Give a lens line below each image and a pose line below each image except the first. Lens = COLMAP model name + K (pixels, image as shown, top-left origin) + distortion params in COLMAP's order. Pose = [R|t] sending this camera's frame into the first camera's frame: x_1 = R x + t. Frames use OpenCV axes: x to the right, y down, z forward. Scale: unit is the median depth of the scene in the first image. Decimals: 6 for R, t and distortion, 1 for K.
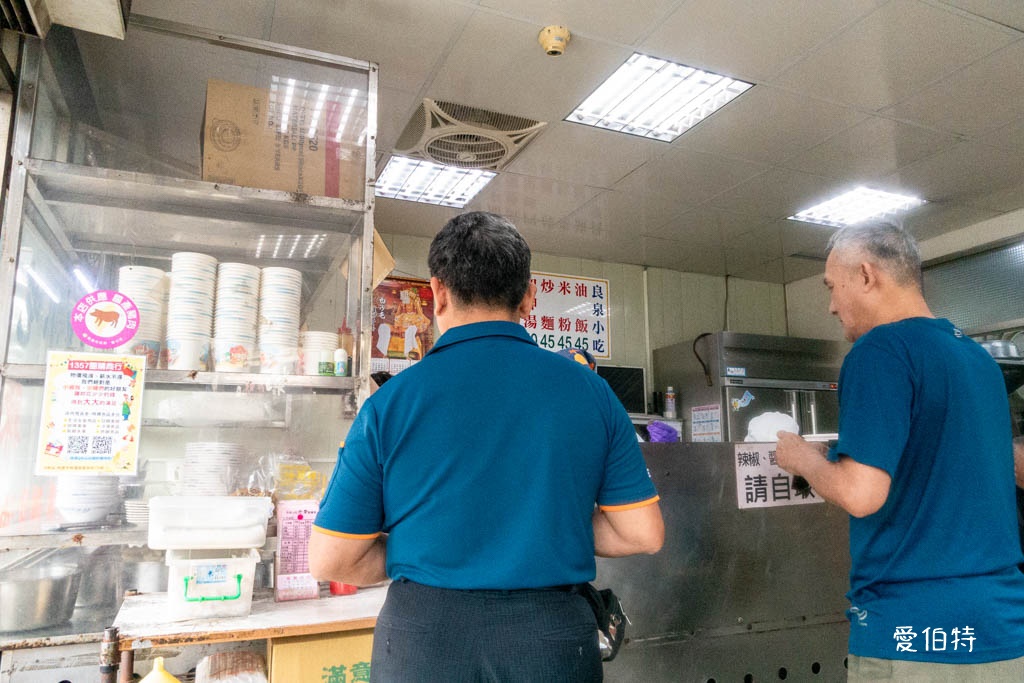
lens RADIAL K [[702.4, 0, 509.9], [0, 702.4, 345.4], [0, 0, 1]] dist [-0.007011, 0.002055]
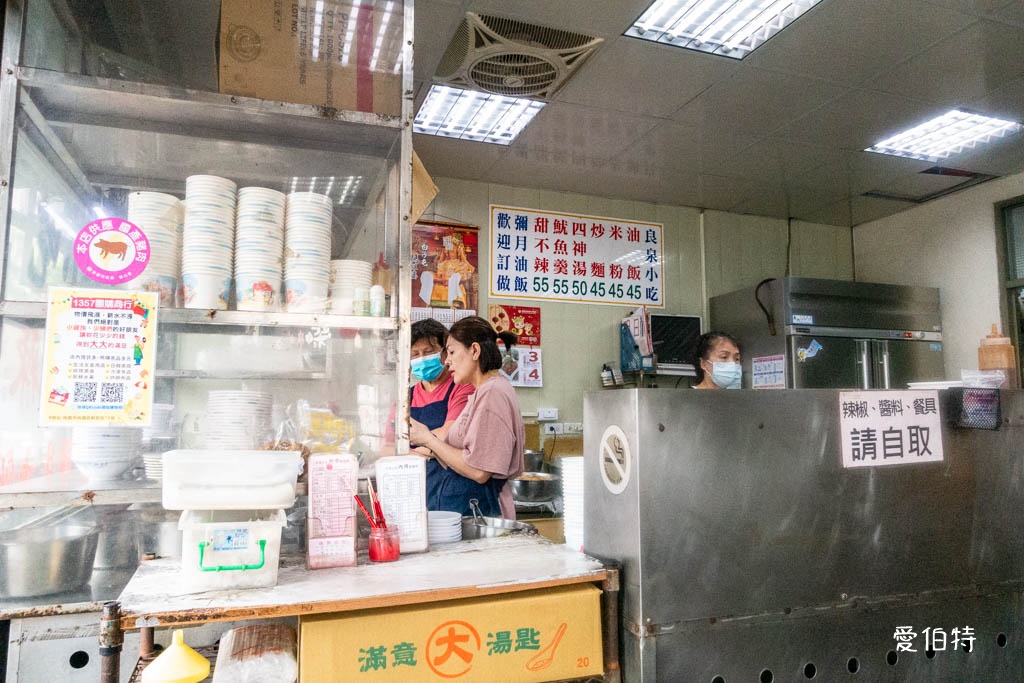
lens RADIAL K [[702.4, 0, 513.5], [0, 702.4, 339.8], [0, 0, 1]] dist [-0.007011, 0.002055]
pose [[0.998436, -0.004115, -0.055762, -0.020728], [0.007181, 0.998466, 0.054907, 0.025790], [0.055451, -0.055221, 0.996933, 0.124171]]
